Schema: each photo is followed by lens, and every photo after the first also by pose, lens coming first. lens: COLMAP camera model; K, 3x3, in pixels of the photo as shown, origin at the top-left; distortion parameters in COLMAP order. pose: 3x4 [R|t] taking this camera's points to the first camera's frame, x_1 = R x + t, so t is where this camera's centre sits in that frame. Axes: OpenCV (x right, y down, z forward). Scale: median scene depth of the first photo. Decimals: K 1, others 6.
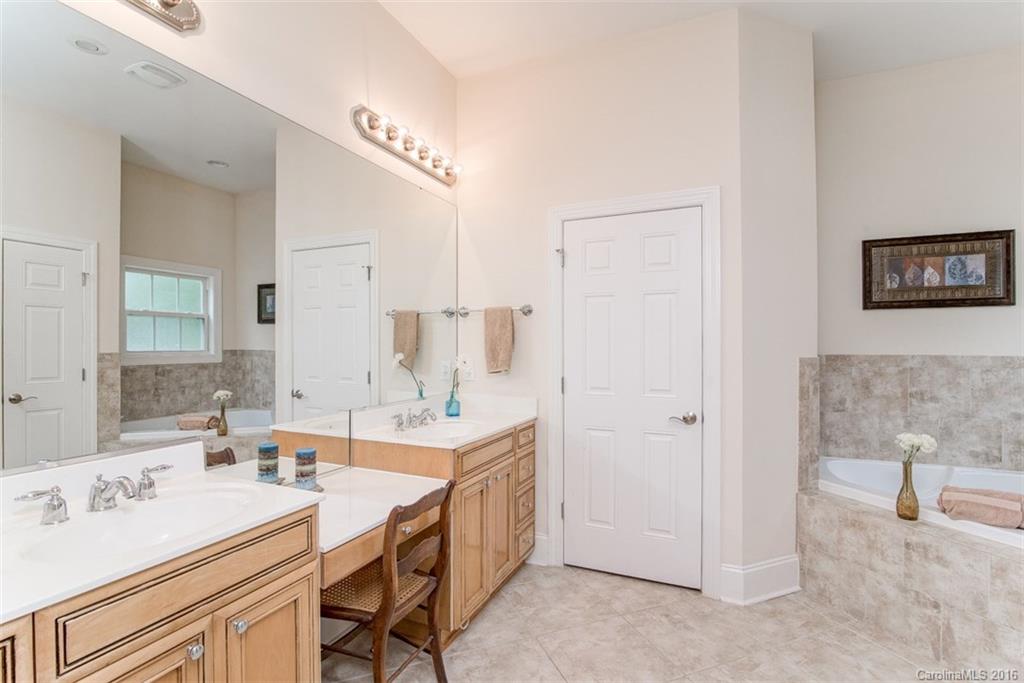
lens RADIAL K [[472.5, 0, 512.7], [0, 472.5, 343.4], [0, 0, 1]] dist [-0.013484, 0.000596]
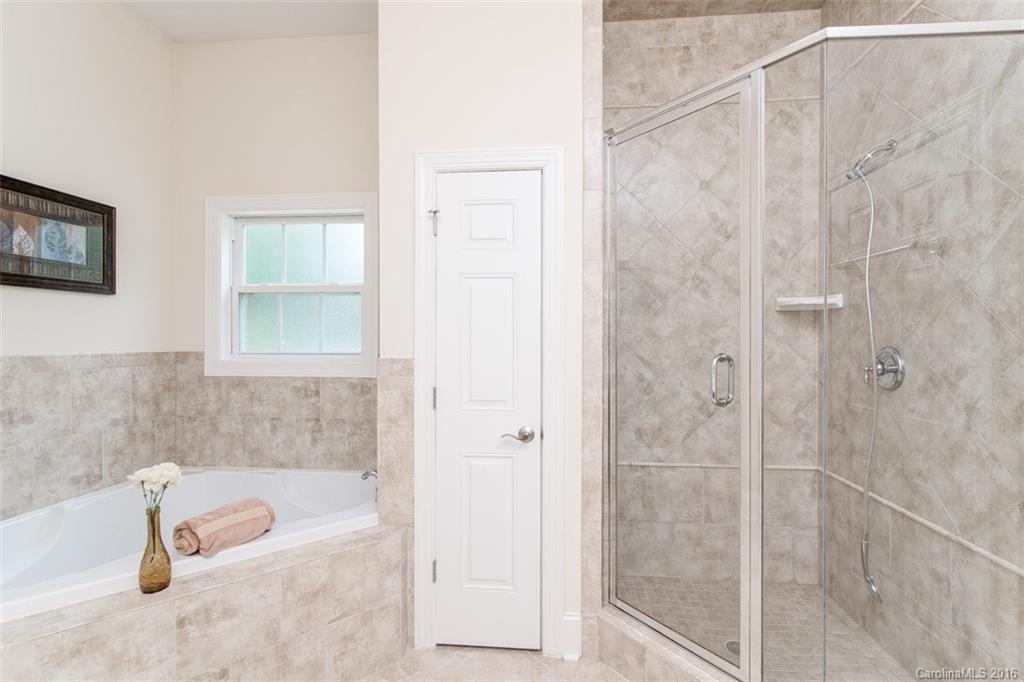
lens RADIAL K [[472.5, 0, 517.3], [0, 472.5, 342.5], [0, 0, 1]] dist [-0.013484, 0.000596]
pose [[-0.324297, -0.005283, 0.945941, 0.009692], [0.003068, 0.999973, 0.006637, 0.003370], [-0.945950, 0.005054, -0.324272, 0.551841]]
